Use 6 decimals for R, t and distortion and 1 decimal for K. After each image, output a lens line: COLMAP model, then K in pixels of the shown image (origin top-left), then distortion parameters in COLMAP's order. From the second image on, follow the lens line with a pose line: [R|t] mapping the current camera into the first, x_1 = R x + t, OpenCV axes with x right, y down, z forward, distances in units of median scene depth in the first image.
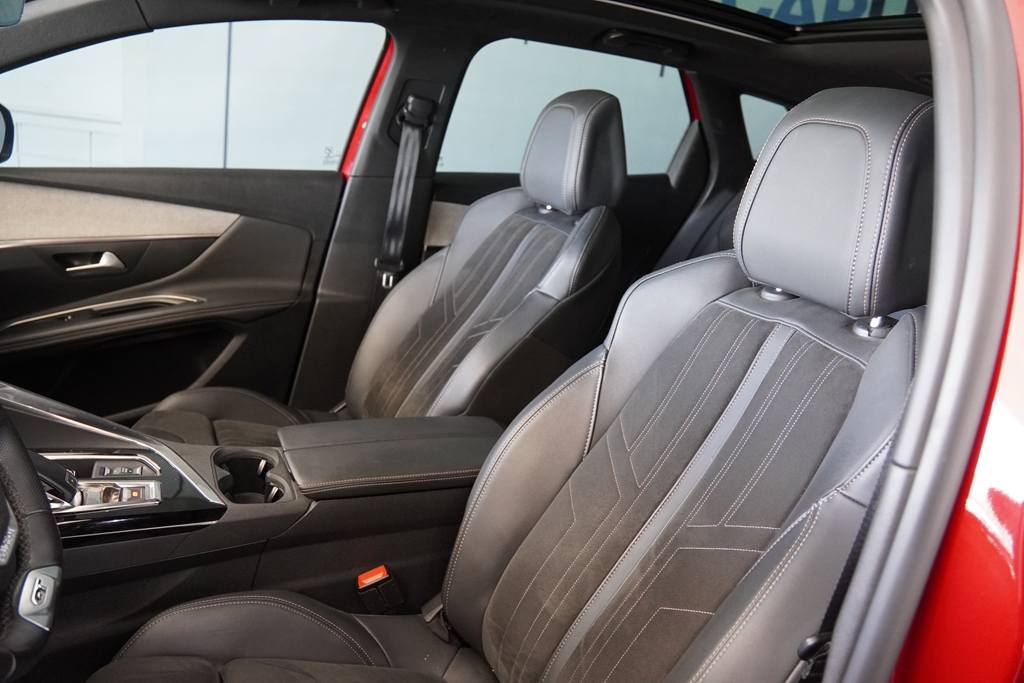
lens RADIAL K [[761.1, 0, 512.0], [0, 761.1, 341.5], [0, 0, 1]] dist [-0.133019, 0.091088]
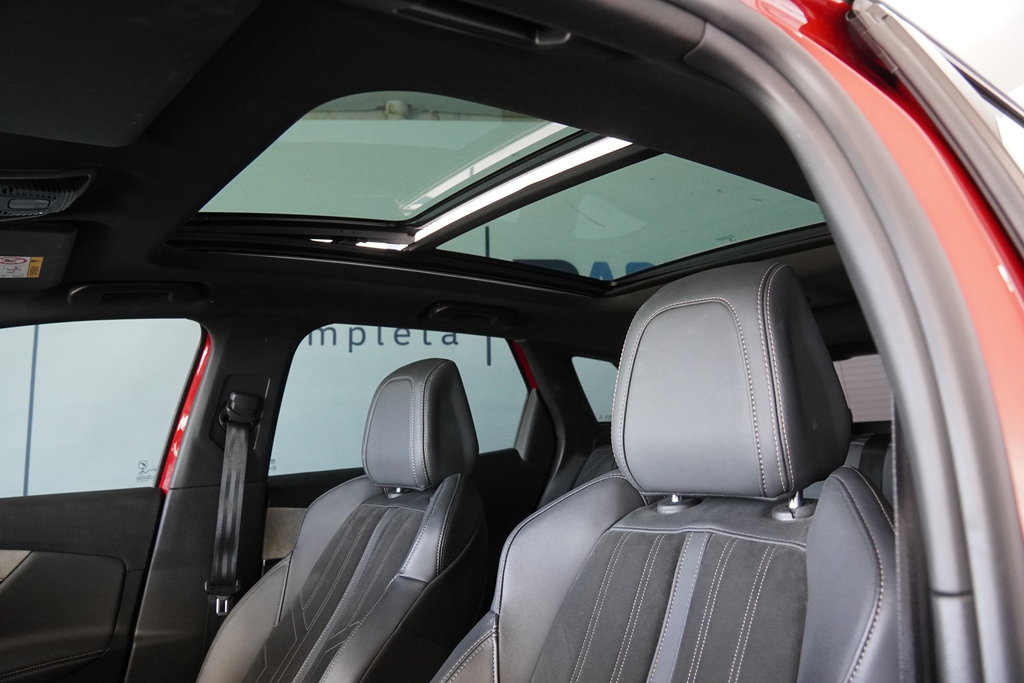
lens RADIAL K [[761.1, 0, 512.0], [0, 761.1, 341.5], [0, 0, 1]] dist [-0.133019, 0.091088]
pose [[0.966544, -0.113082, 0.230228, -0.007869], [0.197758, 0.900151, -0.388098, 0.040157], [-0.163353, 0.420643, 0.892398, 0.094836]]
